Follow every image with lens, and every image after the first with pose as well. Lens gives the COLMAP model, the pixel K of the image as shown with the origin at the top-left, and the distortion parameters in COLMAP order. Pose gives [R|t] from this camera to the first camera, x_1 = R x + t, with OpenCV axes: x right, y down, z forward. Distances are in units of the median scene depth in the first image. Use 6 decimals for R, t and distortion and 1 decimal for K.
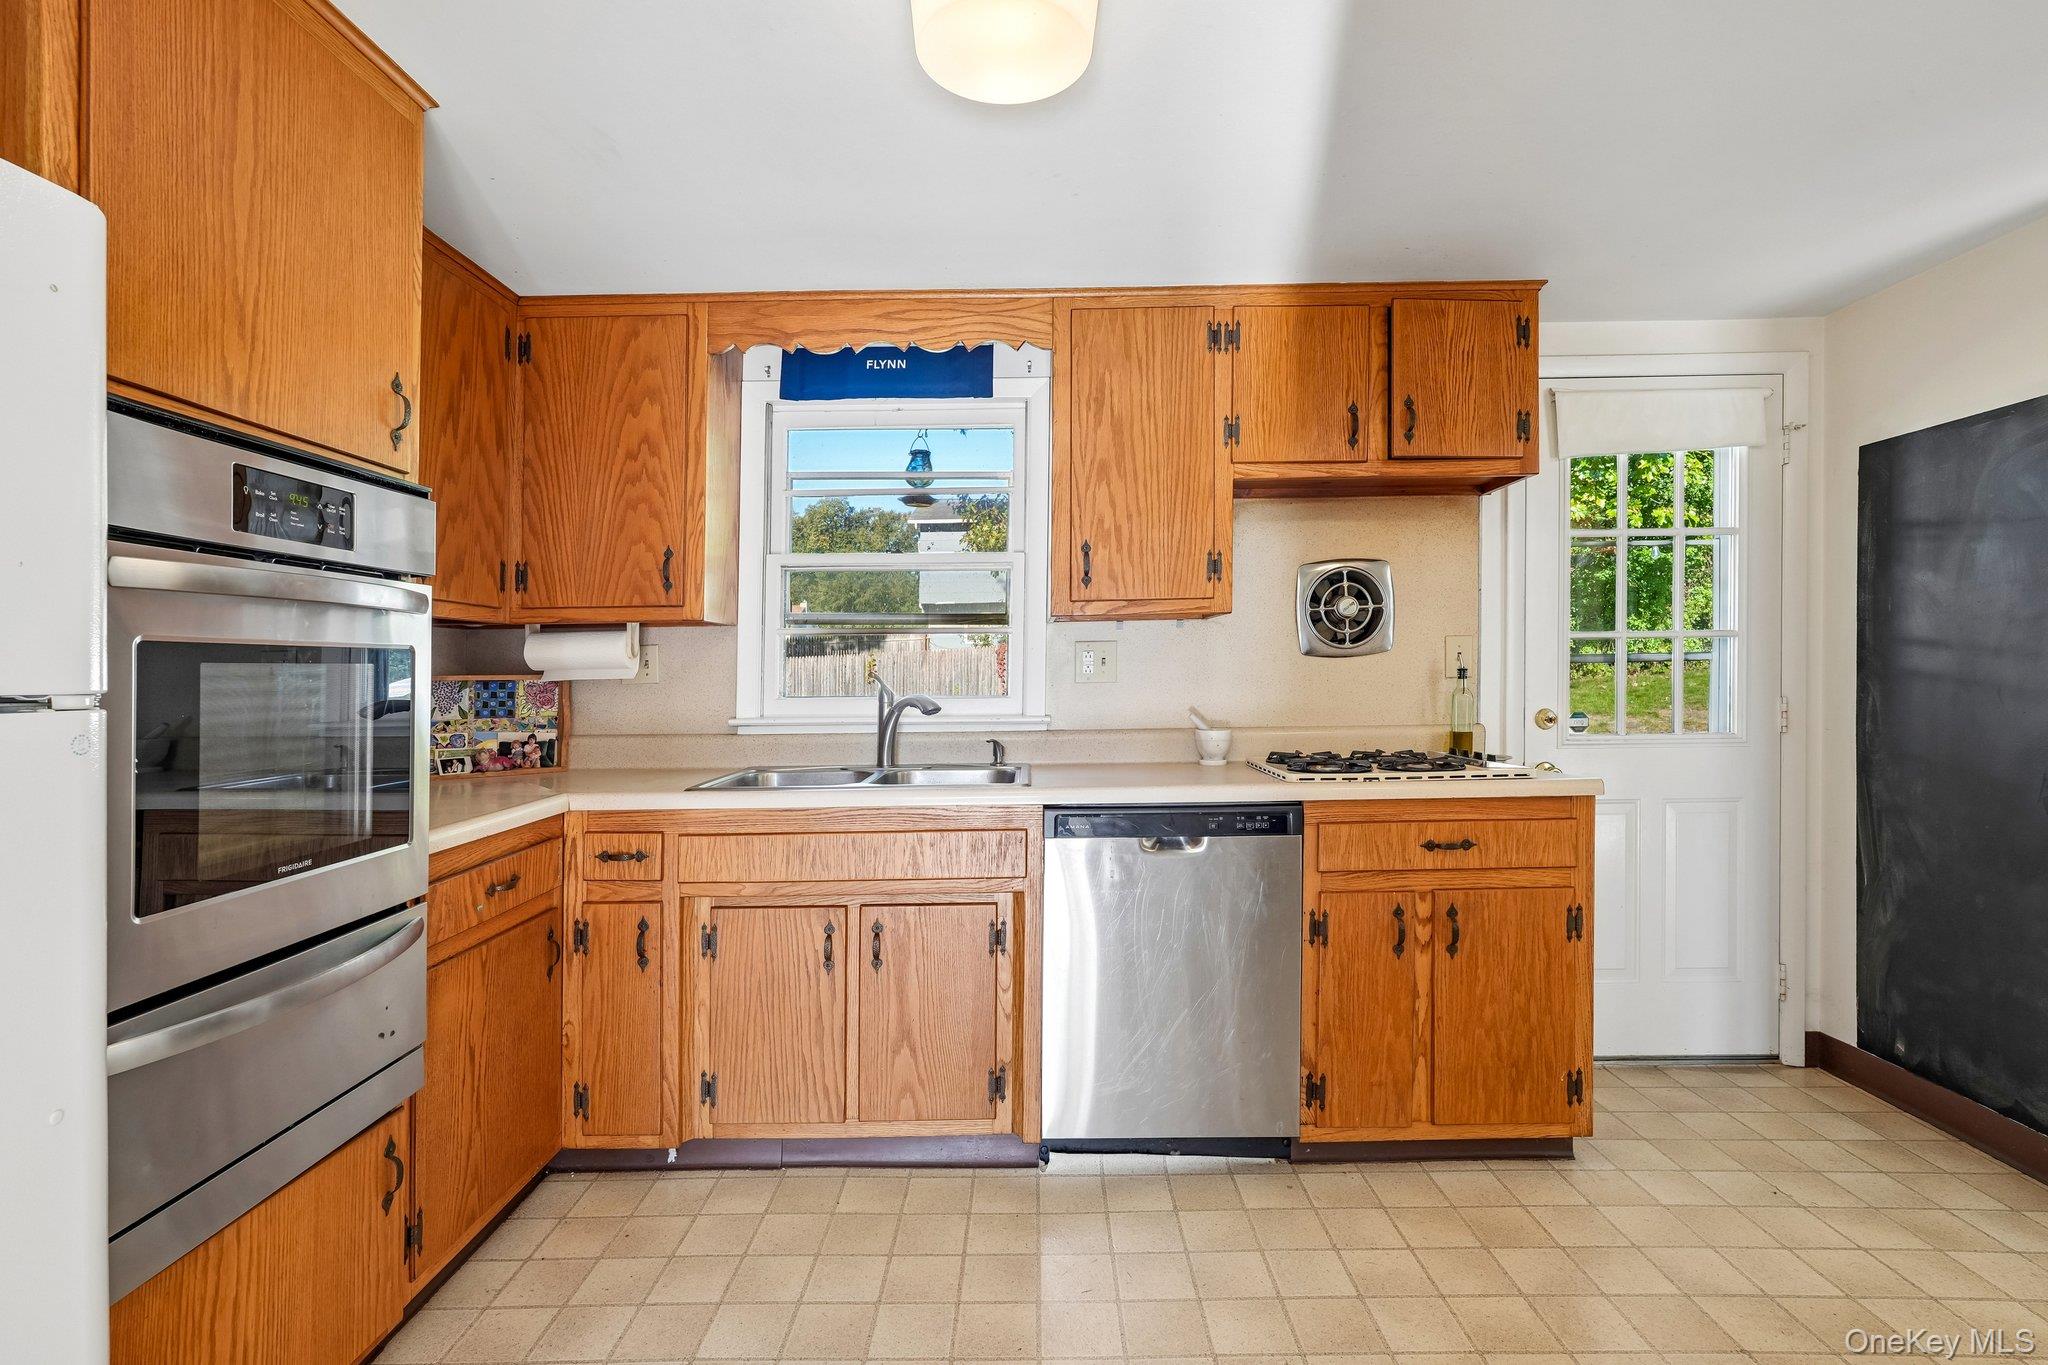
lens RADIAL K [[959.3, 0, 1110.2], [0, 959.3, 675.2], [0, 0, 1]] dist [-0.001022, 0.002833]
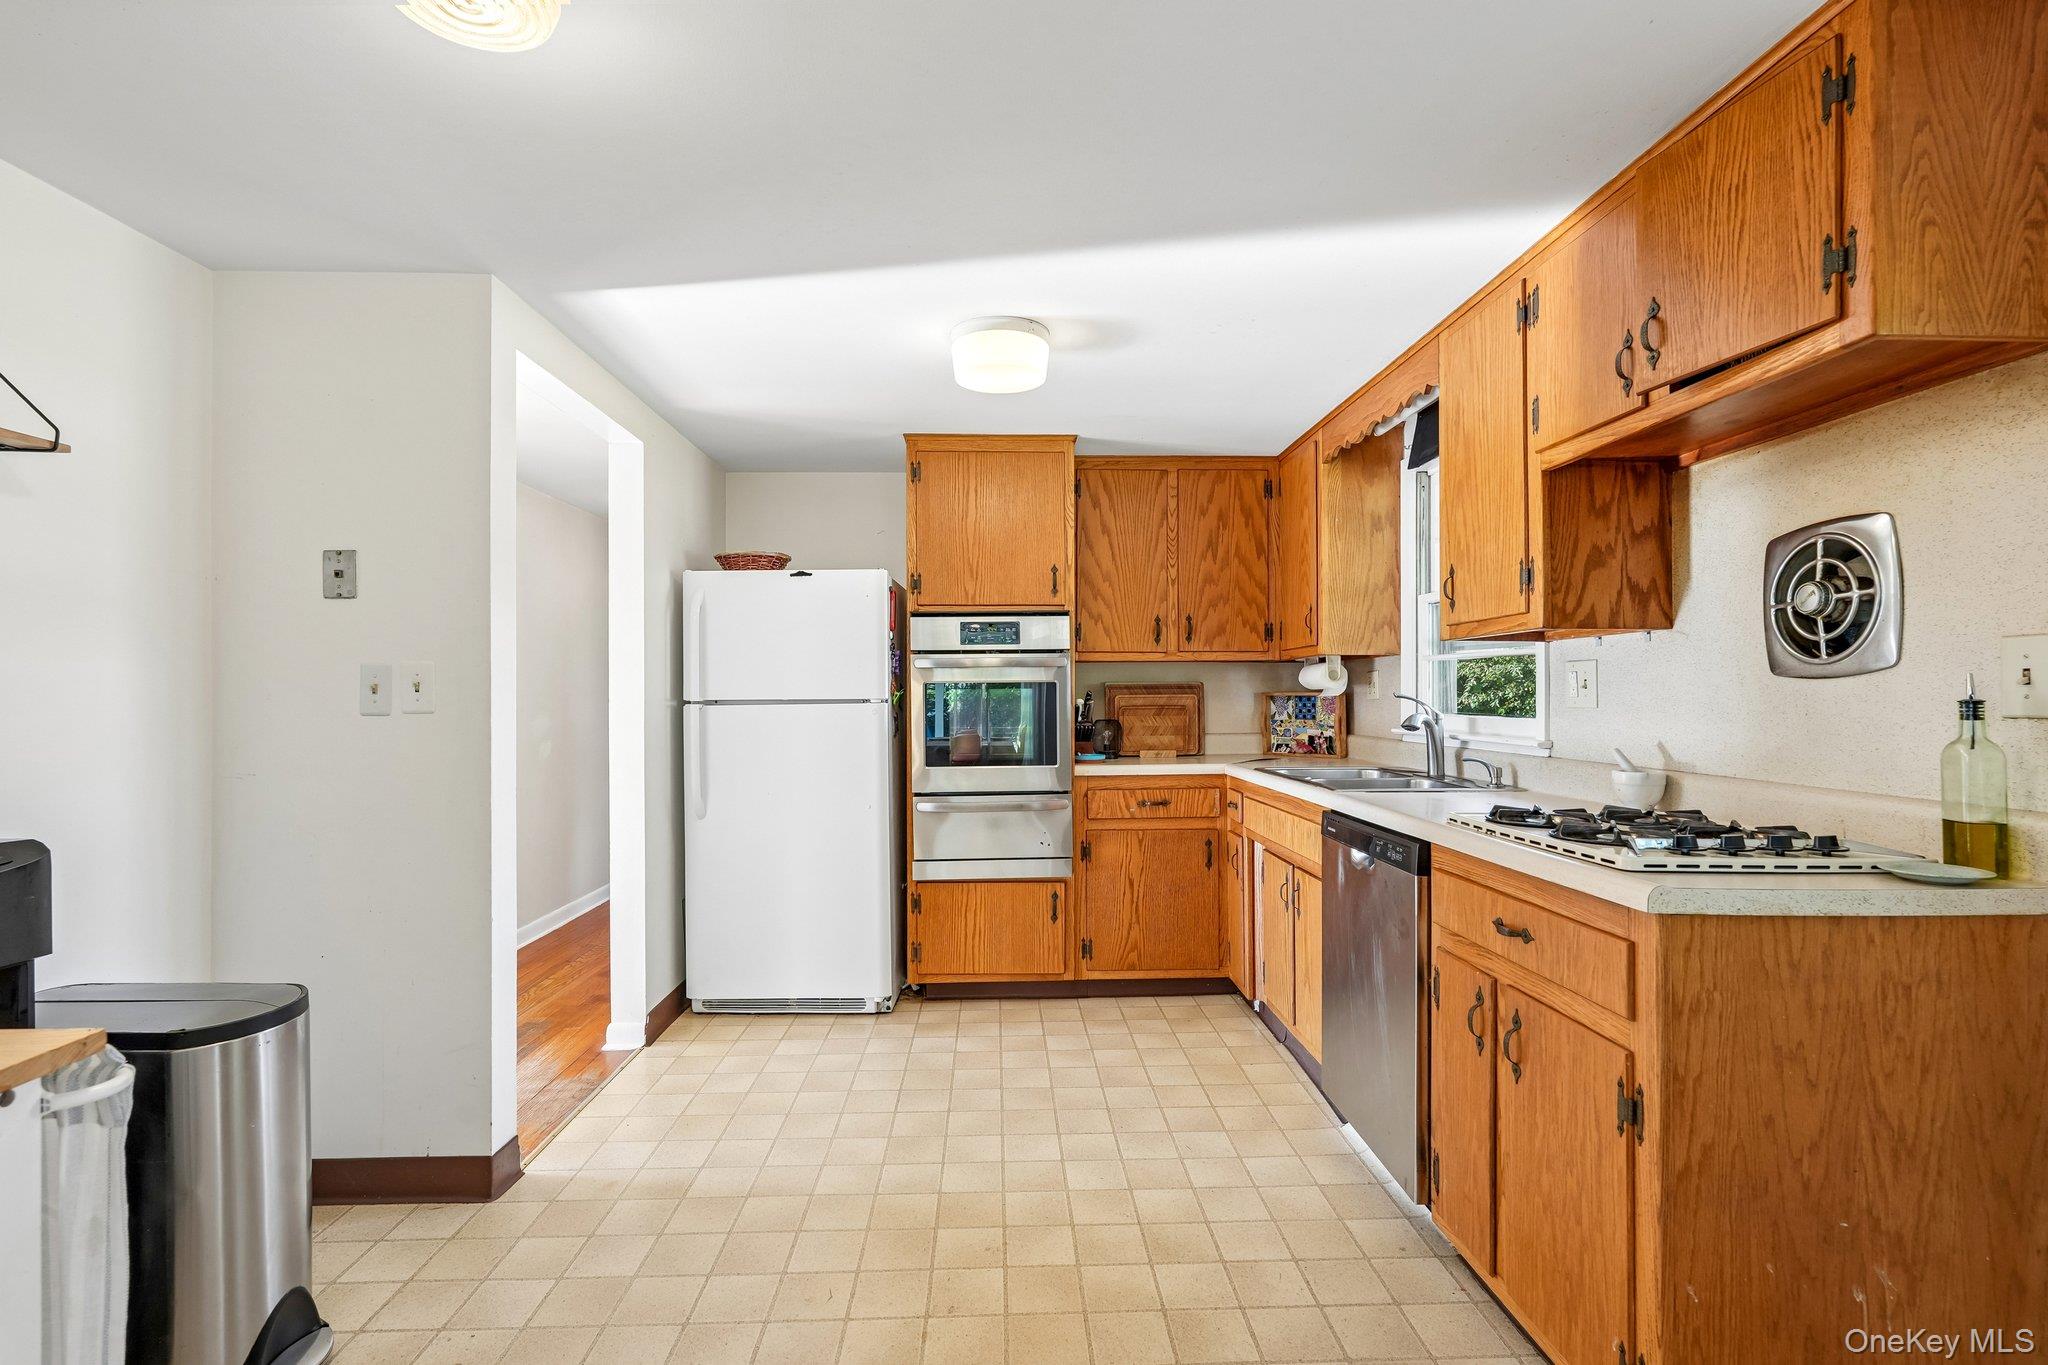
lens RADIAL K [[959.3, 0, 1008.9], [0, 959.3, 682.7], [0, 0, 1]] dist [-0.001022, 0.002833]
pose [[0.022028, 0.001162, -0.999757, 0.968259], [-0.002654, 0.999996, 0.001104, -0.017202], [0.999754, 0.002629, 0.022031, 0.512457]]
